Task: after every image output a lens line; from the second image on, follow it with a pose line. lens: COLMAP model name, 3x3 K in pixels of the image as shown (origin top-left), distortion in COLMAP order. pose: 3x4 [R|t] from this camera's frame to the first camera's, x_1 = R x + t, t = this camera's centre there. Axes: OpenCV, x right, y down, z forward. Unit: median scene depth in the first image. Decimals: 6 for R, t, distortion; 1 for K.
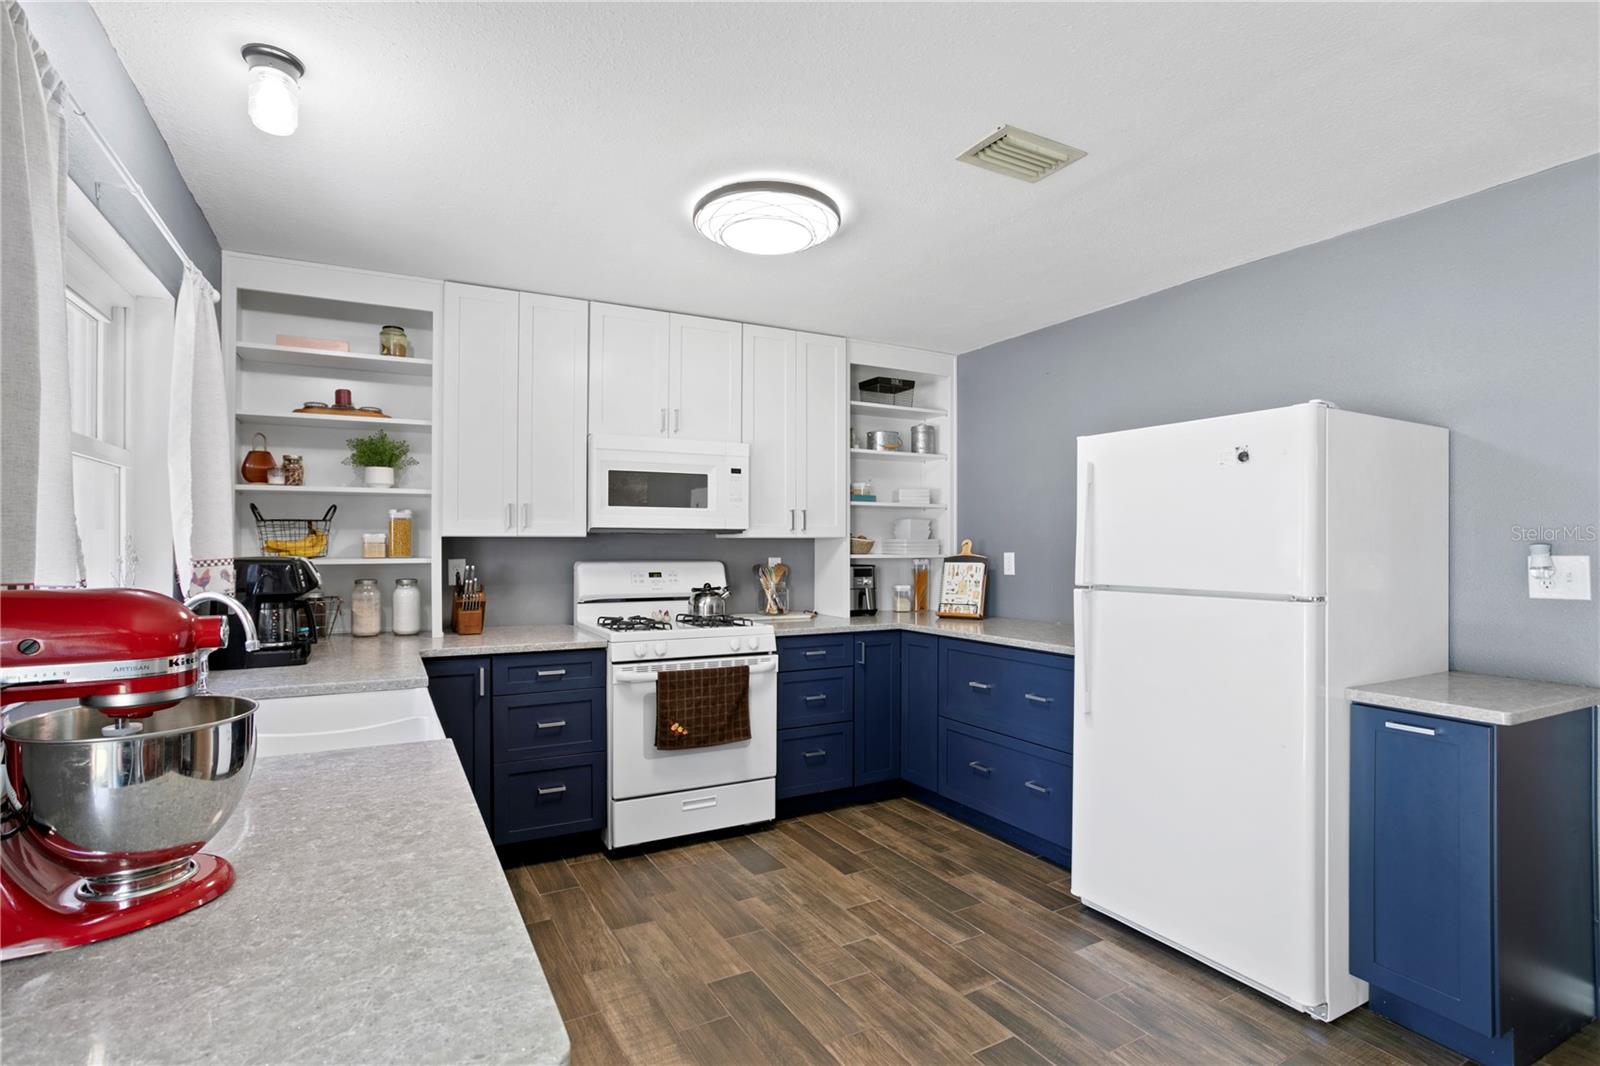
lens RADIAL K [[777.0, 0, 775.6], [0, 777.0, 537.1], [0, 0, 1]] dist [-0.065191, 0.049906]
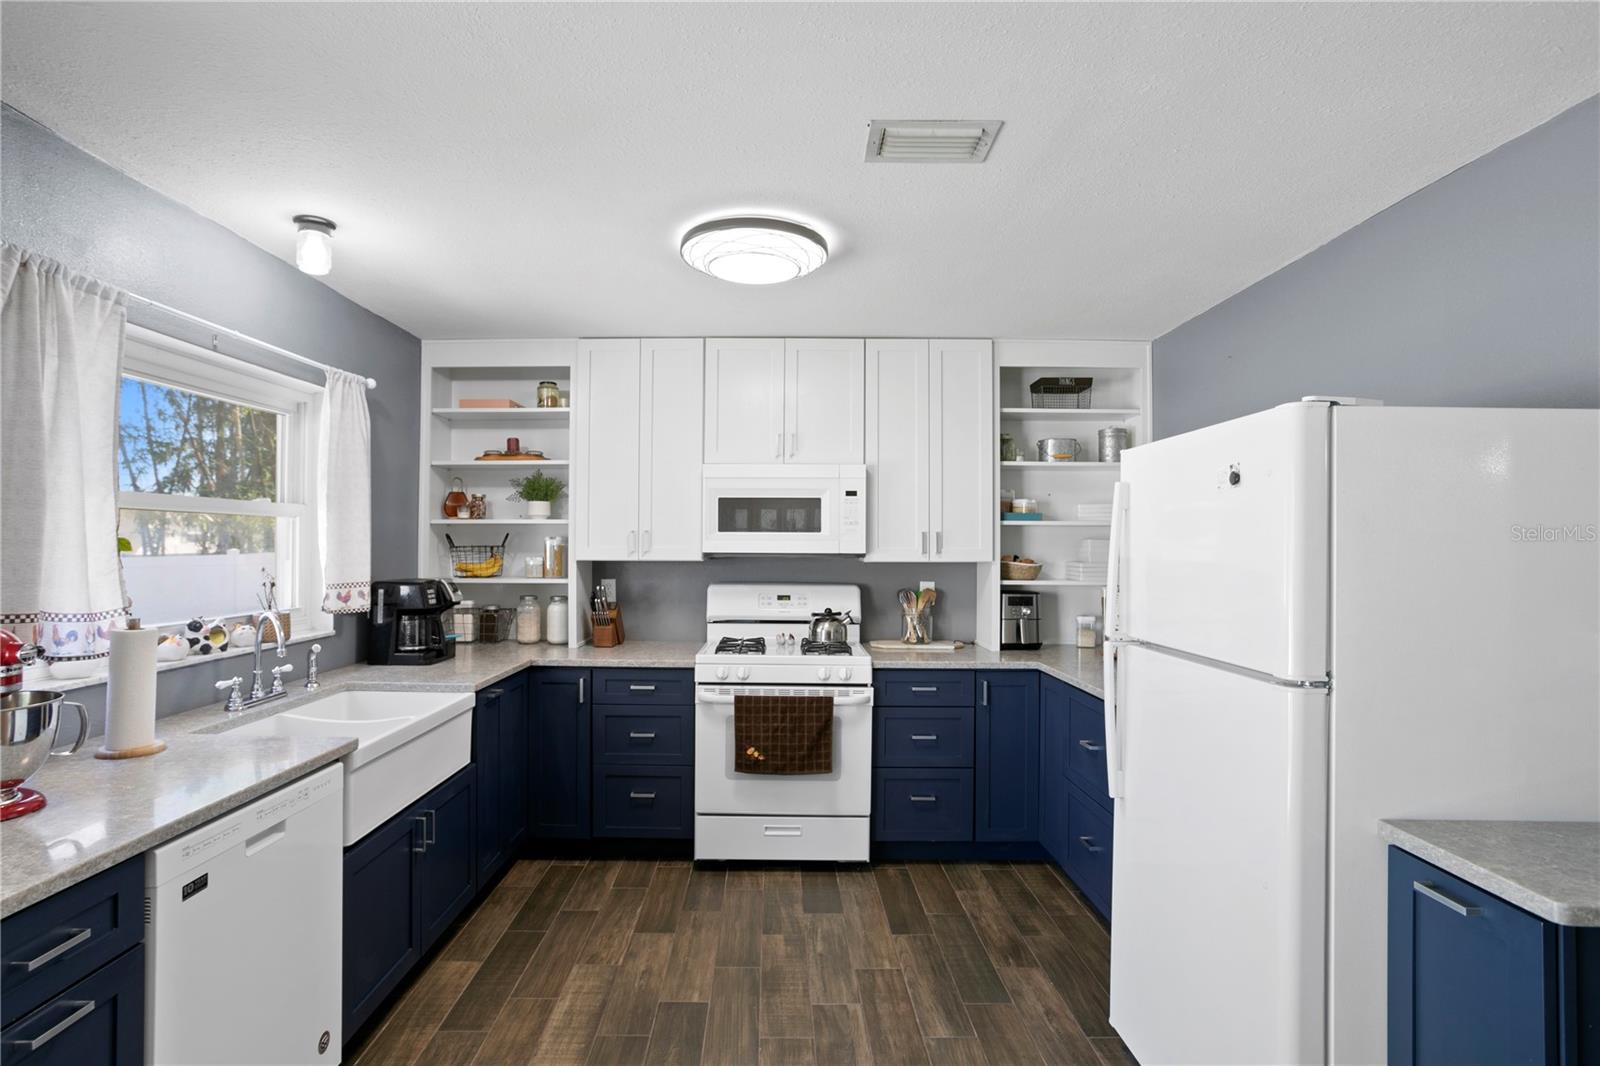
lens RADIAL K [[806.0, 0, 774.9], [0, 806.0, 531.9], [0, 0, 1]] dist [-0.061741, 0.042742]
pose [[0.878616, -0.004811, -0.477504, 0.379235], [-0.000326, 0.999943, -0.010675, -0.029406], [0.477528, 0.009535, 0.878565, 0.081007]]
